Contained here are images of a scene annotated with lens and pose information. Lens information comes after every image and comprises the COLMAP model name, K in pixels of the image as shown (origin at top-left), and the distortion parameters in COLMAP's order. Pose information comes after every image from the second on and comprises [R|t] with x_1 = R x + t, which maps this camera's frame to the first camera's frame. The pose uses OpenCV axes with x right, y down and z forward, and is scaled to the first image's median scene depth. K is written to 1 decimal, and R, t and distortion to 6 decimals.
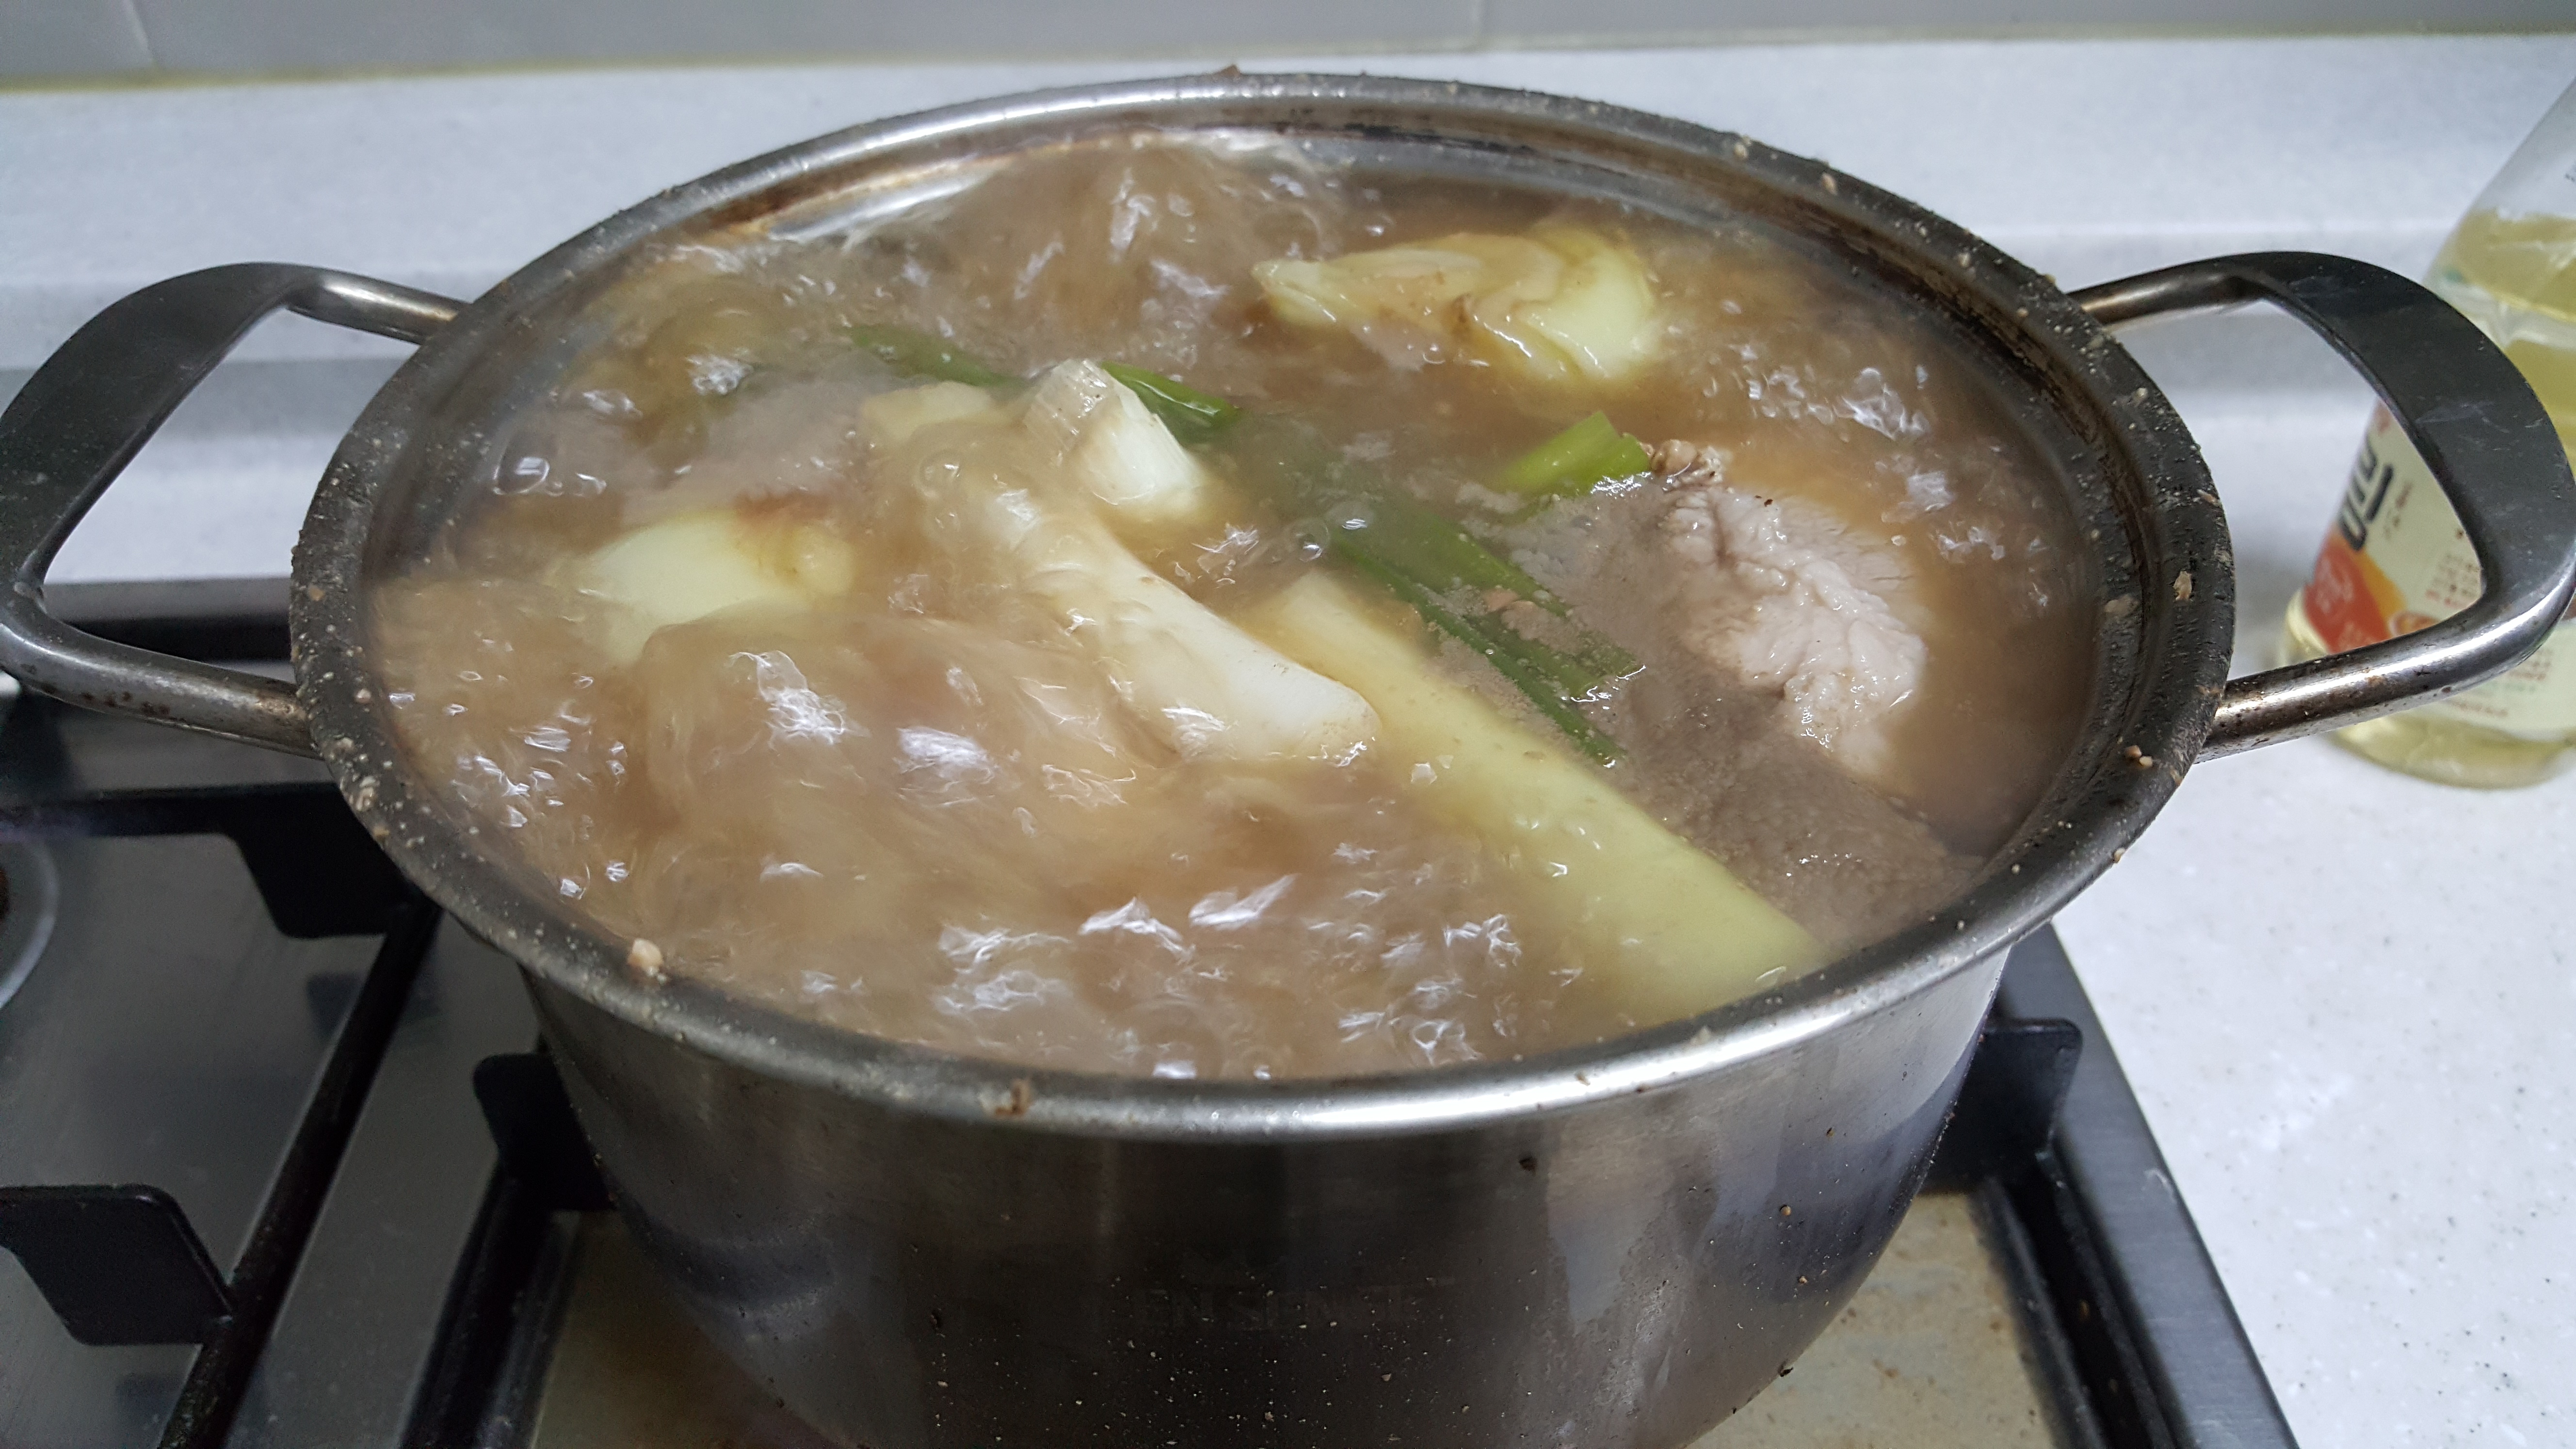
lens RADIAL K [[2031.2, 0, 1280.4], [0, 2031.2, 734.3], [0, 0, 1]] dist [-0.028451, -0.010639]
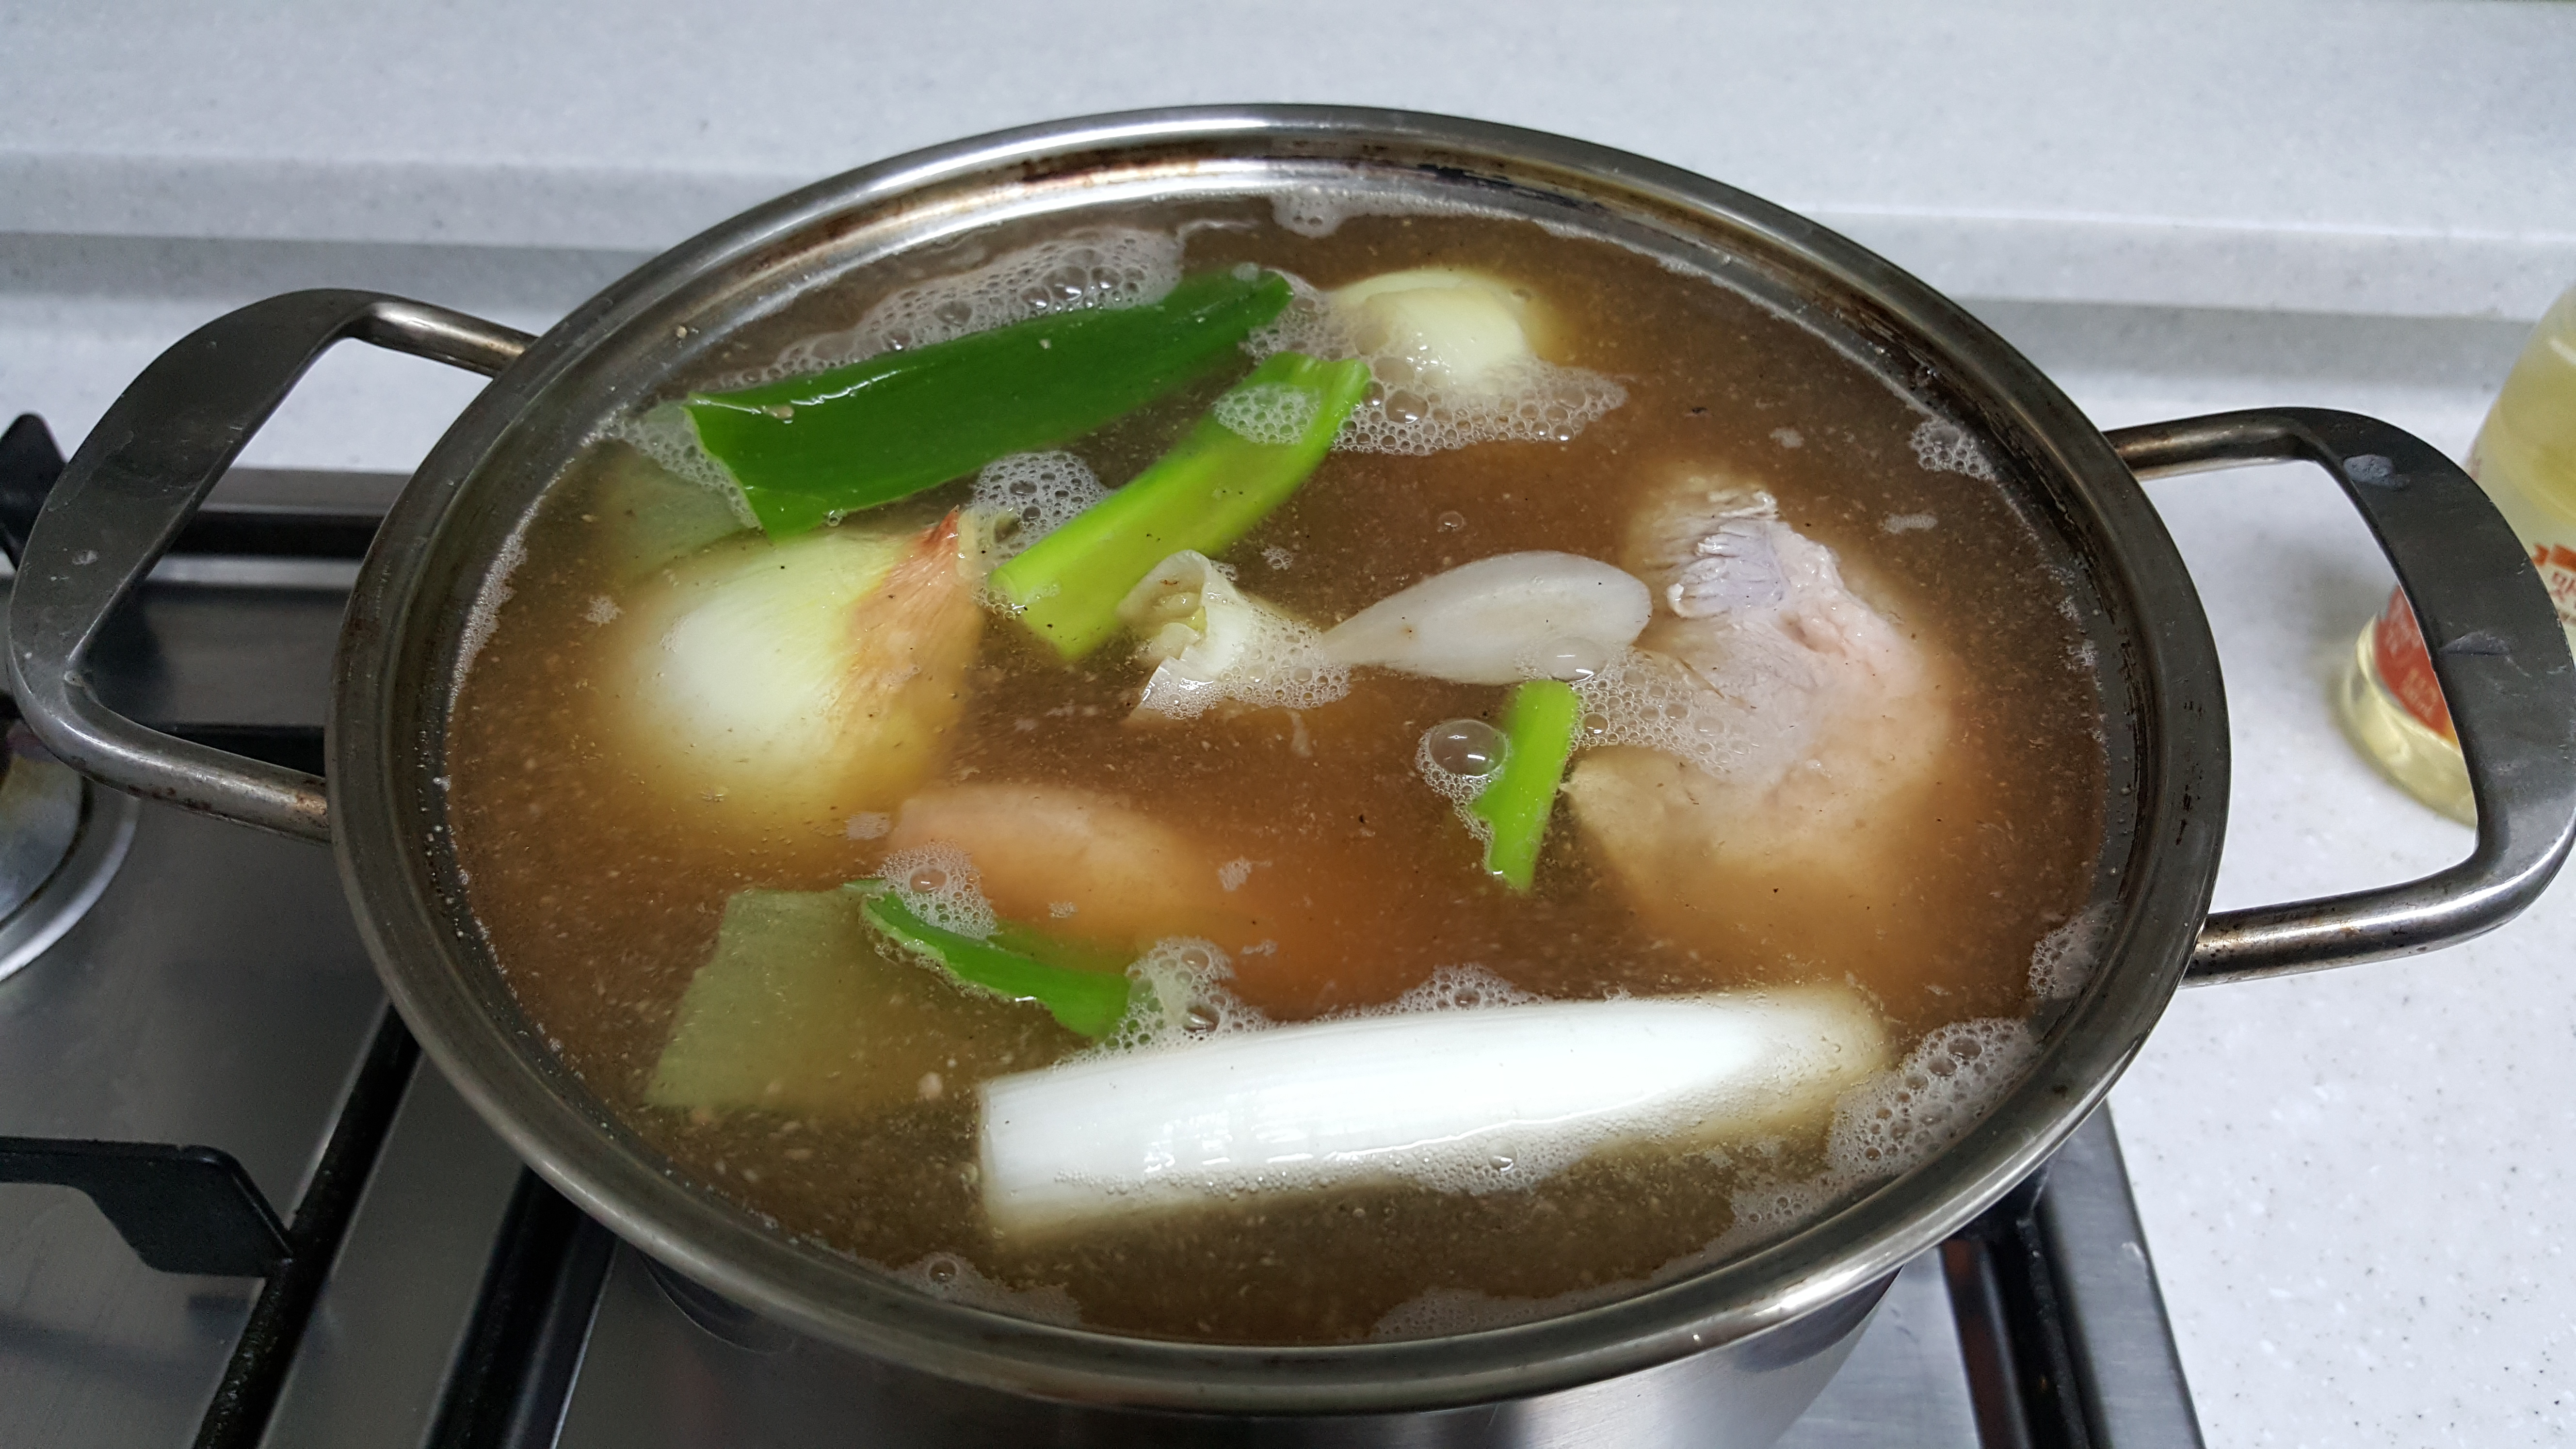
lens RADIAL K [[2031.2, 0, 1323.7], [0, 2031.2, 758.3], [0, 0, 1]] dist [-0.028451, -0.010639]
pose [[0.997395, 0.068071, -0.023876, 0.028668], [-0.064690, 0.990477, 0.121535, -0.127823], [0.031921, -0.119674, 0.992300, -0.007356]]
